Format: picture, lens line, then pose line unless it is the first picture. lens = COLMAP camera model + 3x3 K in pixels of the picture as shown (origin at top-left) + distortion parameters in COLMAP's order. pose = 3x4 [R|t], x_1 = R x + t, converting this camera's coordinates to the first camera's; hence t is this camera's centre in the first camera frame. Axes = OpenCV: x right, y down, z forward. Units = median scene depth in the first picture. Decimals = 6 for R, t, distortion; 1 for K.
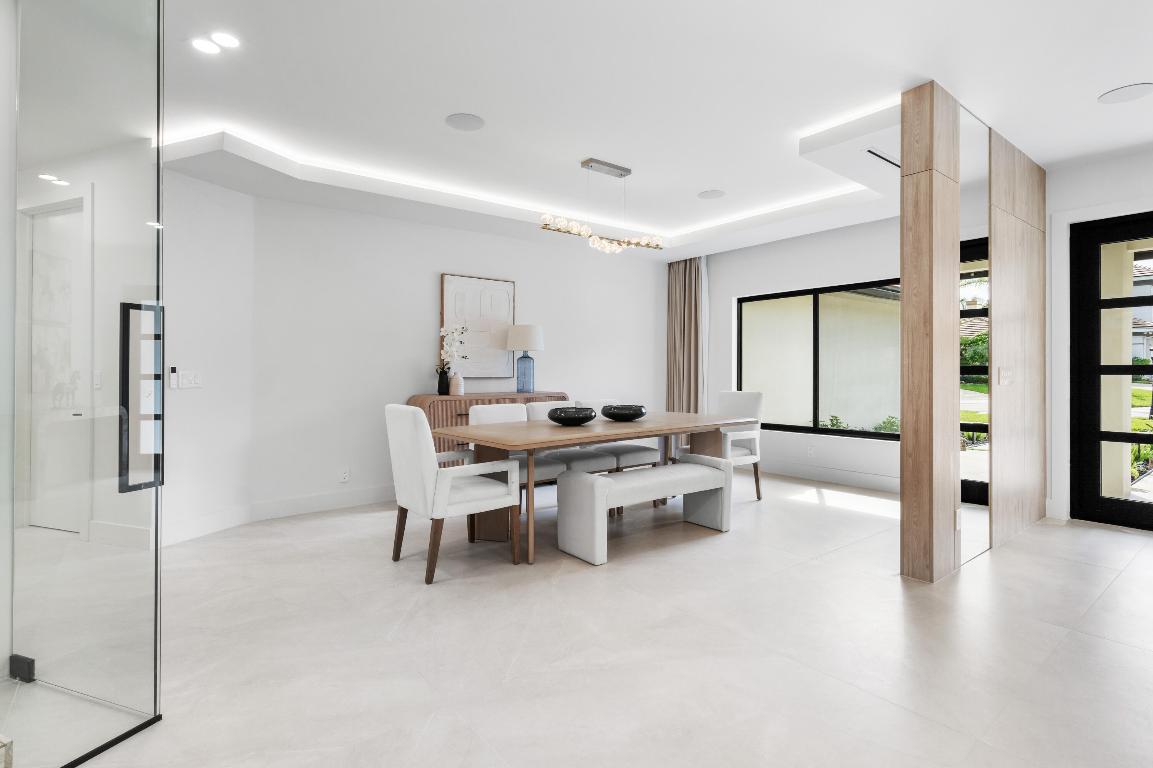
lens RADIAL K [[566.8, 0, 578.0], [0, 566.8, 372.9], [0, 0, 1]] dist [0.002274, 0.000232]
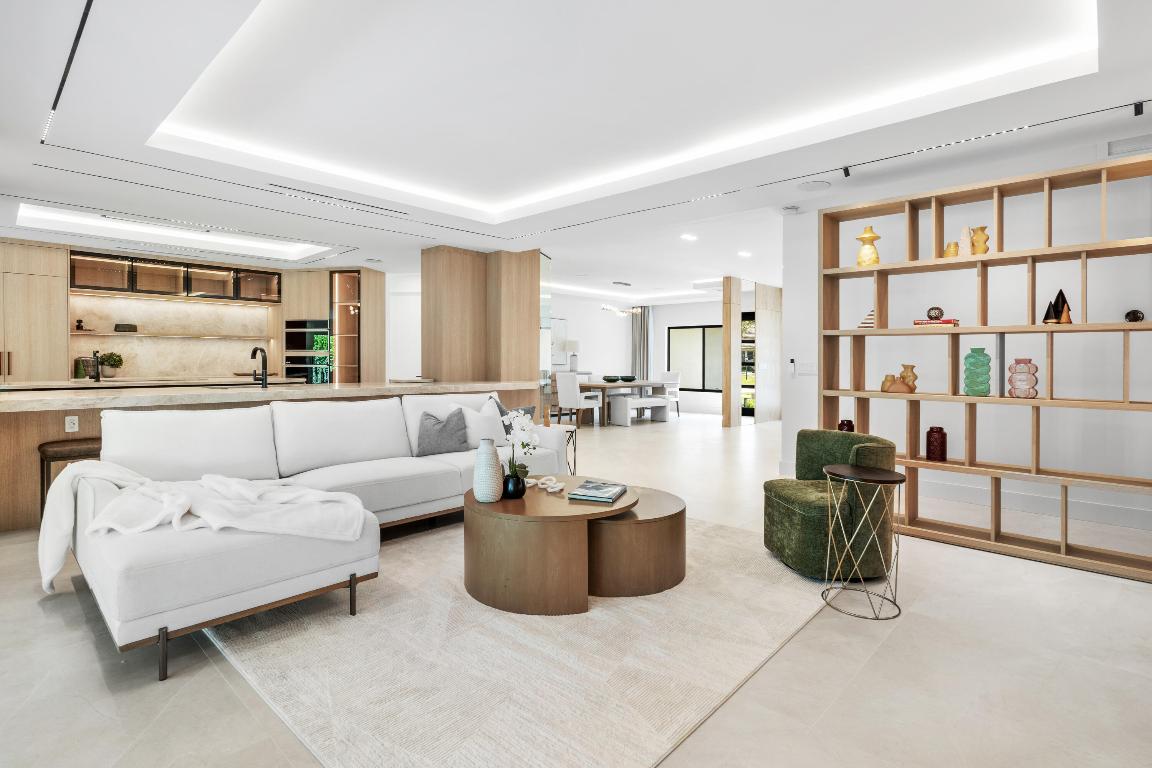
lens RADIAL K [[566.4, 0, 576.4], [0, 566.4, 377.0], [0, 0, 1]] dist [0.002274, 0.000232]
pose [[0.989120, -0.000446, 0.147109, -0.443591], [-0.002036, 0.999858, 0.016723, 0.019446], [-0.147096, -0.016840, 0.988979, -1.252097]]
